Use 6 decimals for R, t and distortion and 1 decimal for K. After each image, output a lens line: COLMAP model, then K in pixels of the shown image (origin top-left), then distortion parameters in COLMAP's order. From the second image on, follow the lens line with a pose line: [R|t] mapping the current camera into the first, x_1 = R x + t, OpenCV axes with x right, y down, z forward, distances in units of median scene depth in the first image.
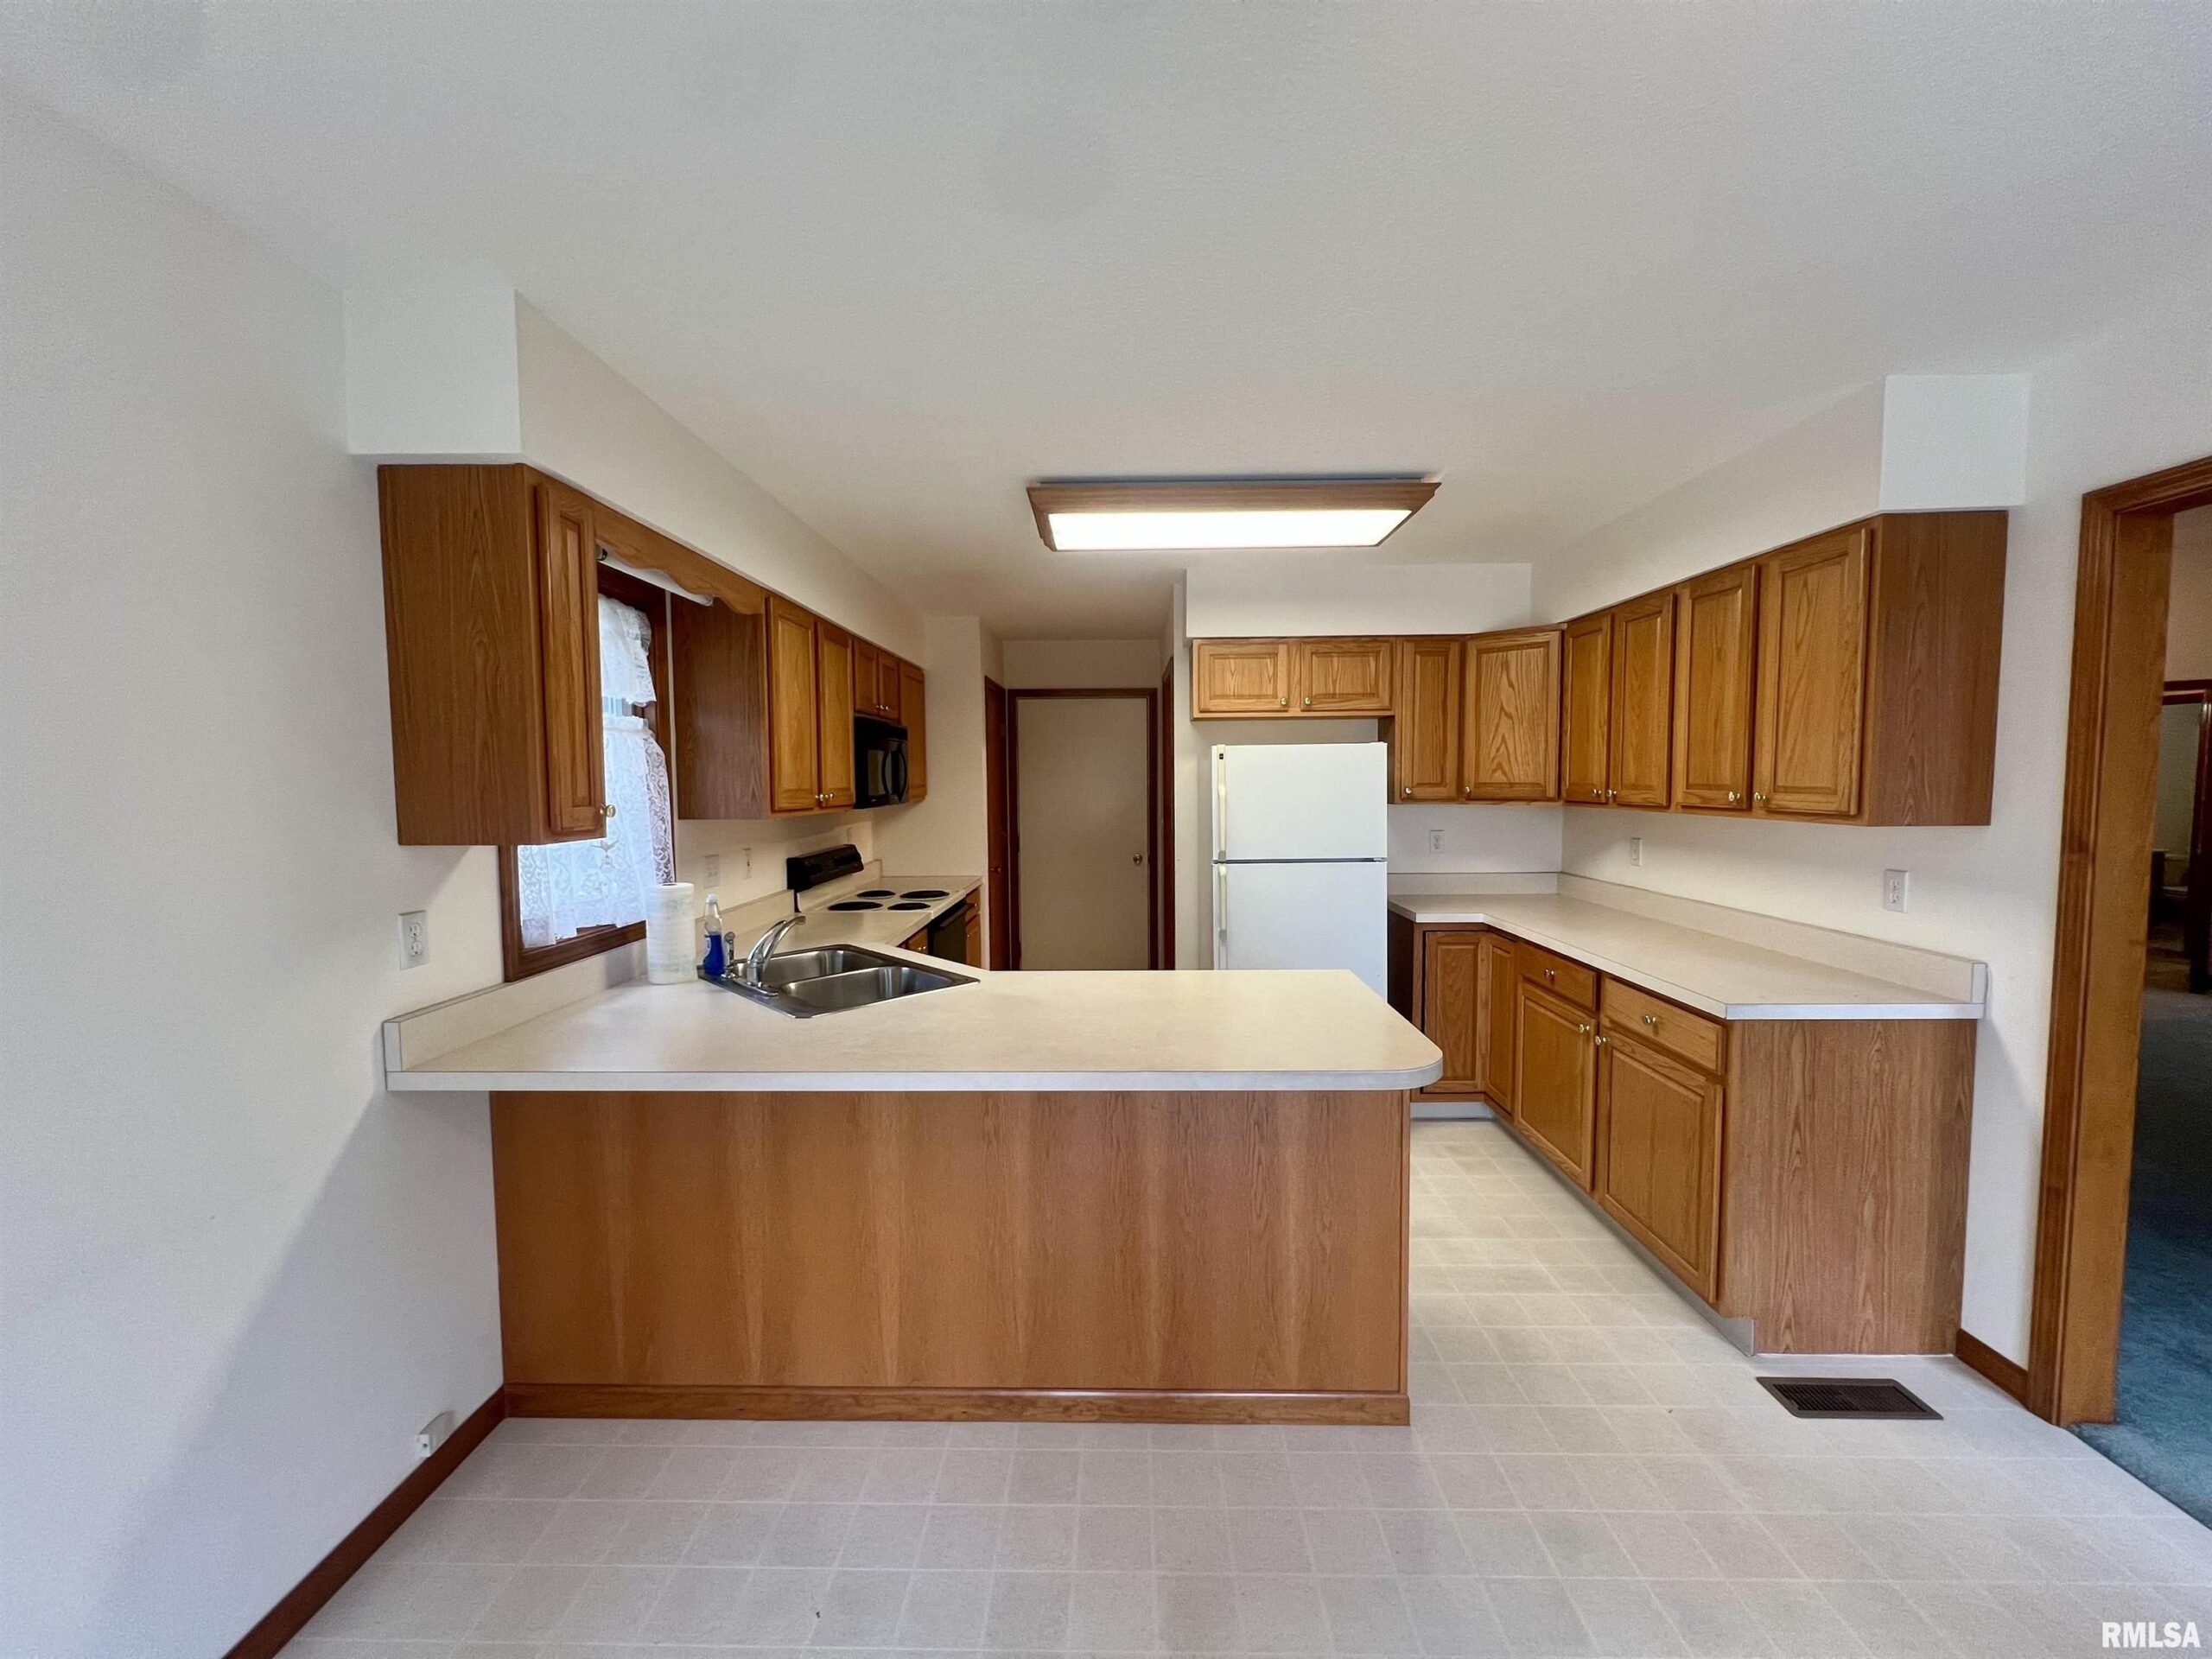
lens RADIAL K [[884.1, 0, 1106.1], [0, 884.1, 828.6], [0, 0, 1]] dist [-0.002873, -0.000791]
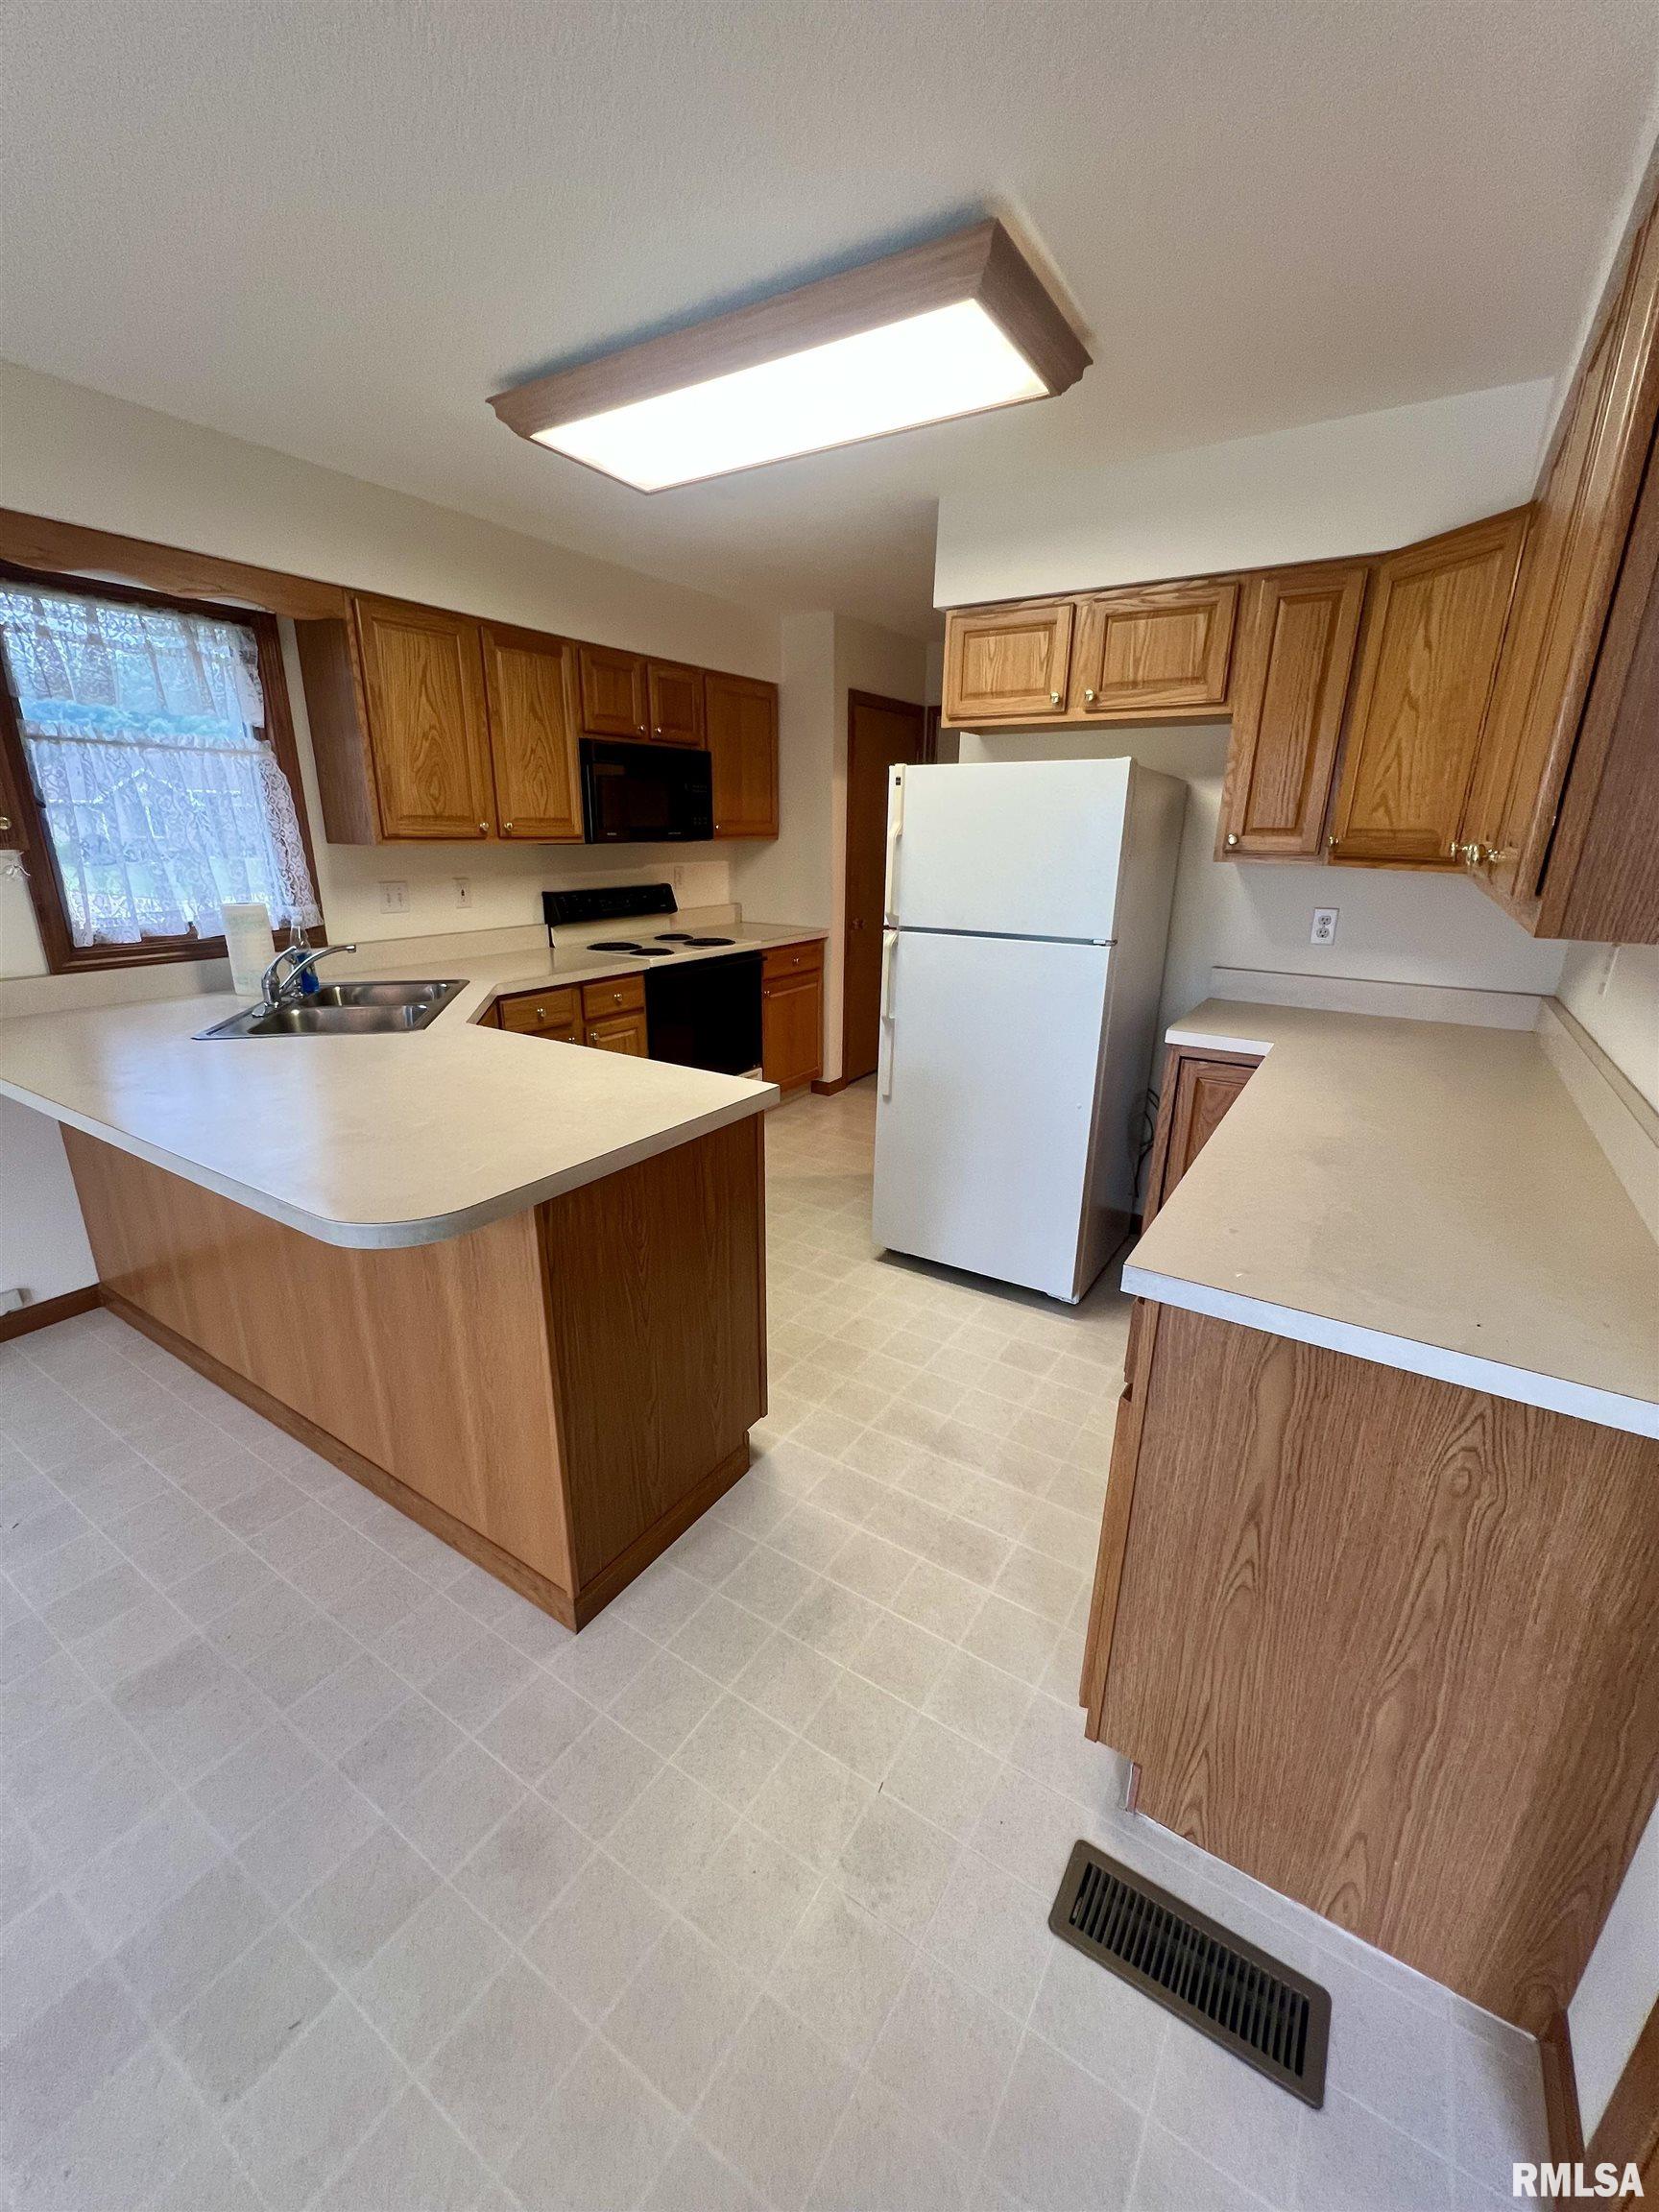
lens RADIAL K [[884.1, 0, 828.2], [0, 884.1, 1108.9], [0, 0, 1]] dist [-0.002873, -0.000791]
pose [[0.854235, 0.177903, -0.488501, 0.470649], [-0.050822, 0.963704, 0.262092, -0.008418], [0.517398, -0.199061, 0.832271, 0.297642]]
